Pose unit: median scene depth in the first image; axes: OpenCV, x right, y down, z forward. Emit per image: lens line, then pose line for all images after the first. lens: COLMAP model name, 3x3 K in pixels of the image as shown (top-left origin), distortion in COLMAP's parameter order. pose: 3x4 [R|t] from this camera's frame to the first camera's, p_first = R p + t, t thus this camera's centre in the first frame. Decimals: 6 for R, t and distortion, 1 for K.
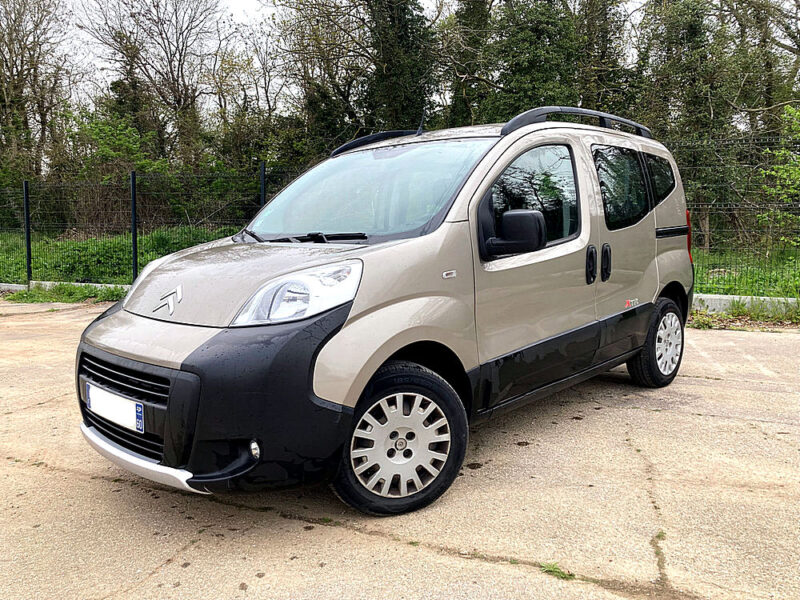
lens RADIAL K [[692.7, 0, 400.0], [0, 692.7, 300.0], [0, 0, 1]] dist [0.001584, 0.006311]
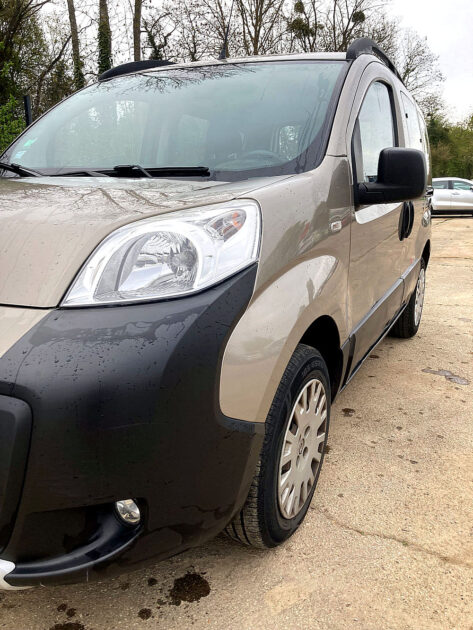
lens RADIAL K [[545.5, 0, 236.5], [0, 545.5, 315.0], [0, 0, 1]] dist [0.001584, 0.006311]
pose [[0.942747, -0.035391, 0.331625, -0.258657], [-0.002493, 0.993578, 0.113121, -0.008303], [-0.333499, -0.107471, 0.936605, 0.512069]]
